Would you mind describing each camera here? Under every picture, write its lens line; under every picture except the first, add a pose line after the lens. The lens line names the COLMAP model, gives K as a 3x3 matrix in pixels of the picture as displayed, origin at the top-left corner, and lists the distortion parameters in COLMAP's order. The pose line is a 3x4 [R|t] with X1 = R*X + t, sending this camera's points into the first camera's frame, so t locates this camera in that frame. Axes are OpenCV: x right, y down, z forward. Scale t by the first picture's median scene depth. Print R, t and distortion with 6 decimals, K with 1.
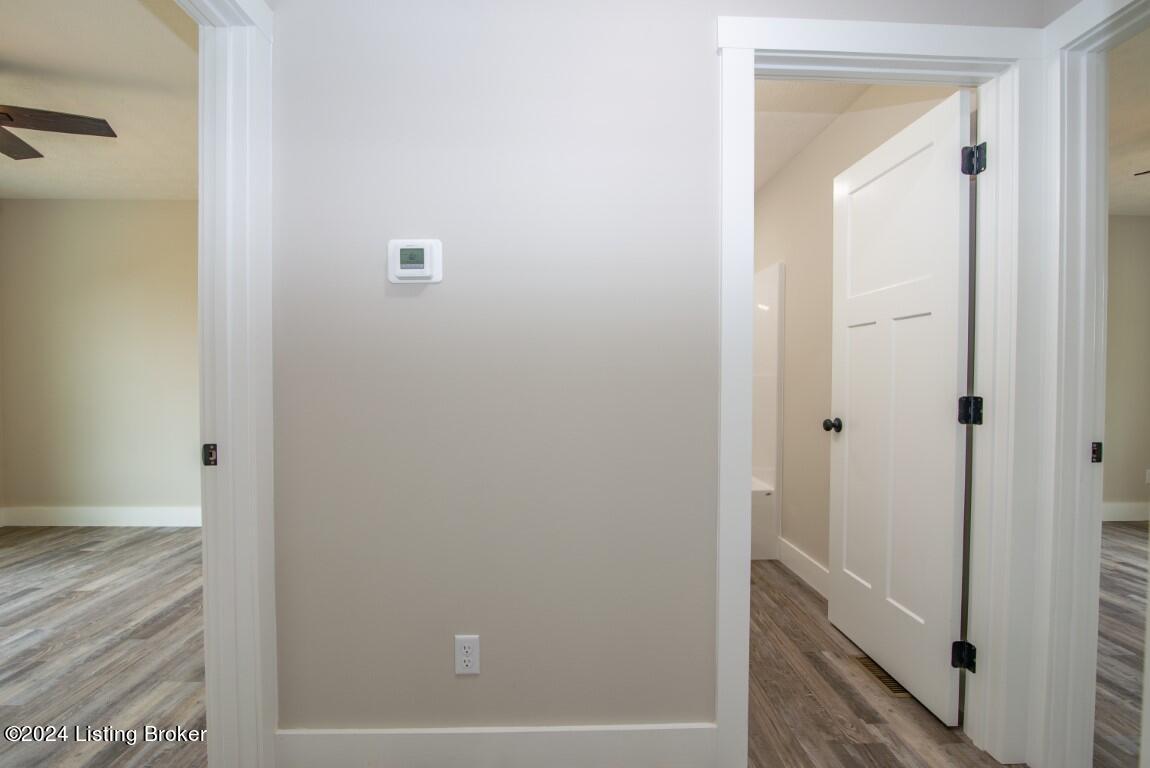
lens RADIAL K [[532.5, 0, 572.3], [0, 532.5, 383.8], [0, 0, 1]] dist [-0.016126, 0.001281]
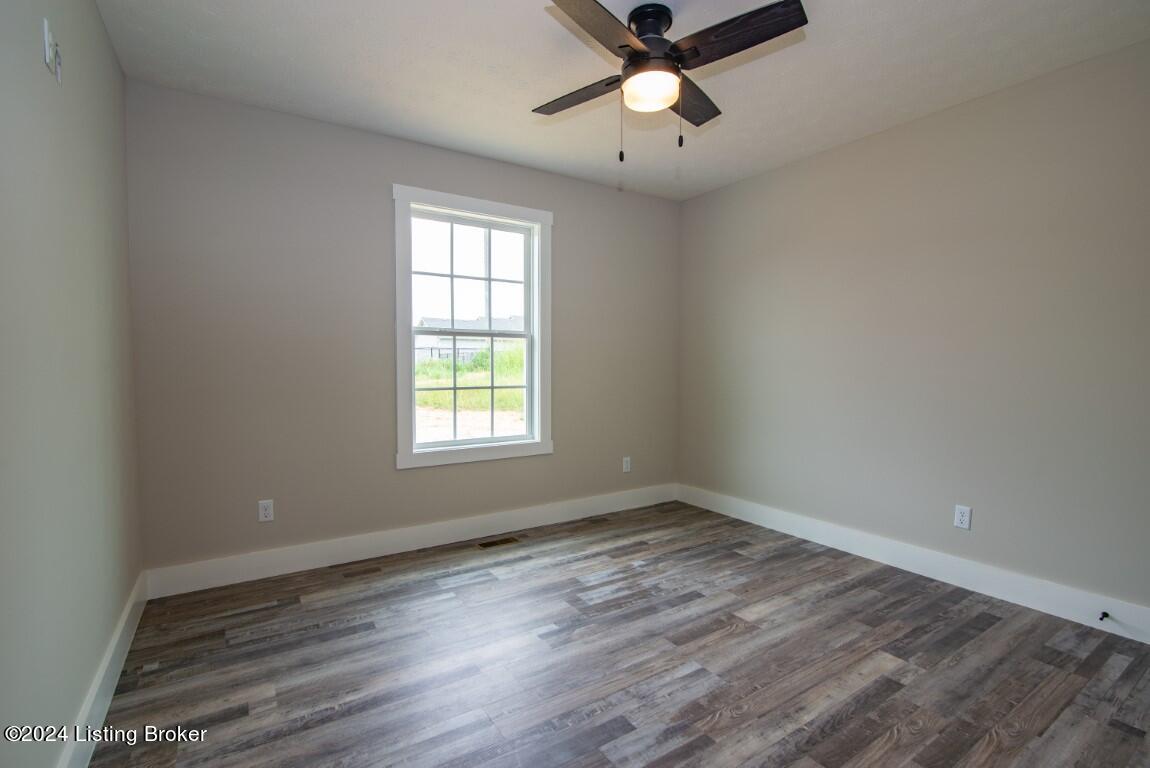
lens RADIAL K [[572.0, 0, 581.5], [0, 572.0, 385.9], [0, 0, 1]] dist [0.004174, -0.000142]
pose [[0.548364, 0.041292, -0.835220, -0.304299], [-0.023025, 0.999147, 0.034278, -0.003203], [0.835923, 0.000434, 0.548847, 0.264429]]
